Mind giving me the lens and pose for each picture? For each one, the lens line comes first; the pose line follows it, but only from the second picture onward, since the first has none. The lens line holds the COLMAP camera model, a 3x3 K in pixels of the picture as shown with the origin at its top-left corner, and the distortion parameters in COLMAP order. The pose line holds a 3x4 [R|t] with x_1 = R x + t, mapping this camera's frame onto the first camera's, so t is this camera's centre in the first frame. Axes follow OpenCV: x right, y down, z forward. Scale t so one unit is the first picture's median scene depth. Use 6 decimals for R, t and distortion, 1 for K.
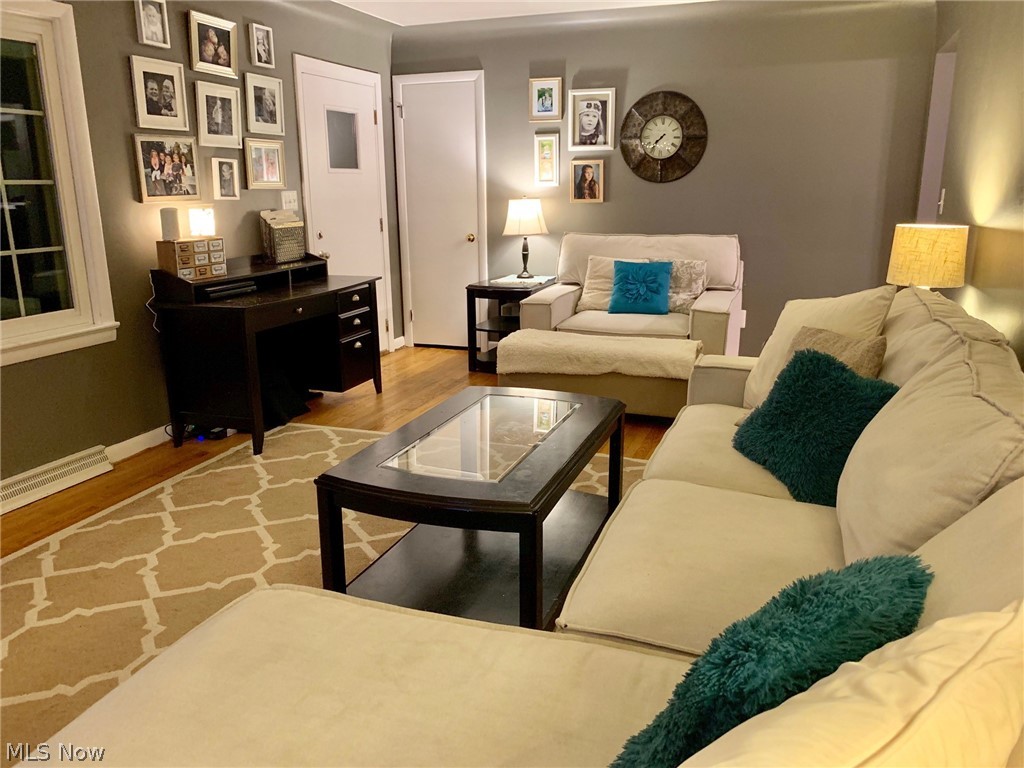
lens RADIAL K [[785.1, 0, 512.0], [0, 785.1, 385.1], [0, 0, 1]] dist [0.023821, -0.031190]
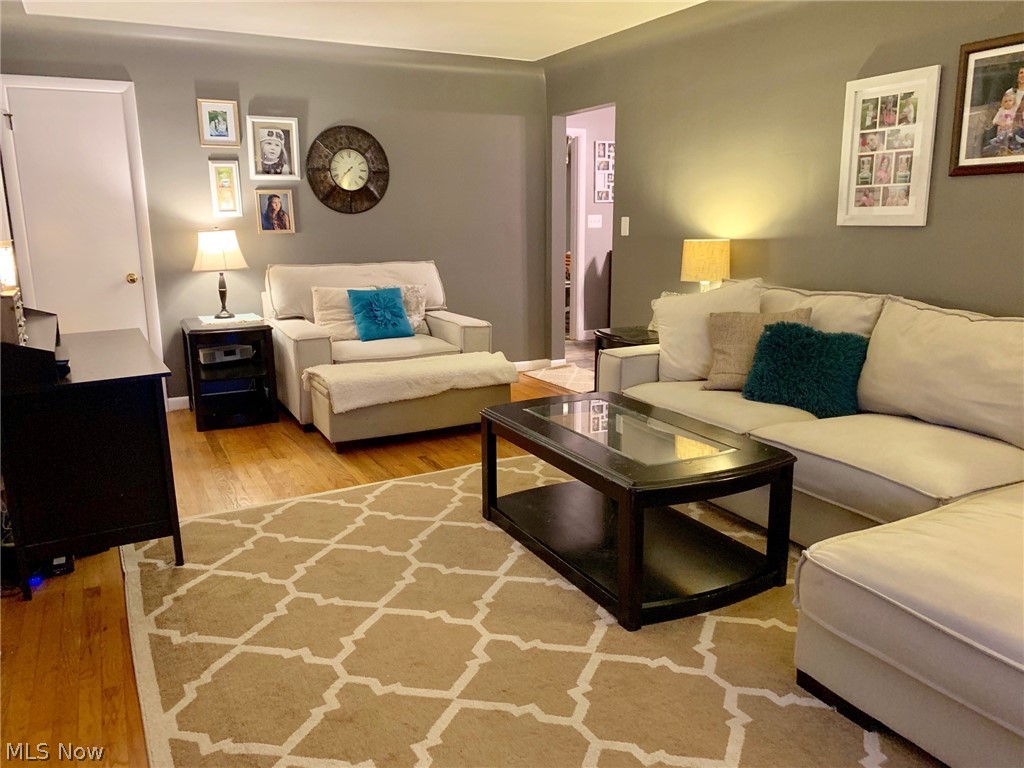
lens RADIAL K [[785.1, 0, 531.1], [0, 785.1, 379.4], [0, 0, 1]] dist [0.023821, -0.031190]
pose [[0.660752, -0.154276, 0.734578, -0.443254], [0.188350, 0.981416, 0.036696, -0.036270], [-0.726588, 0.114111, 0.677531, 0.151974]]
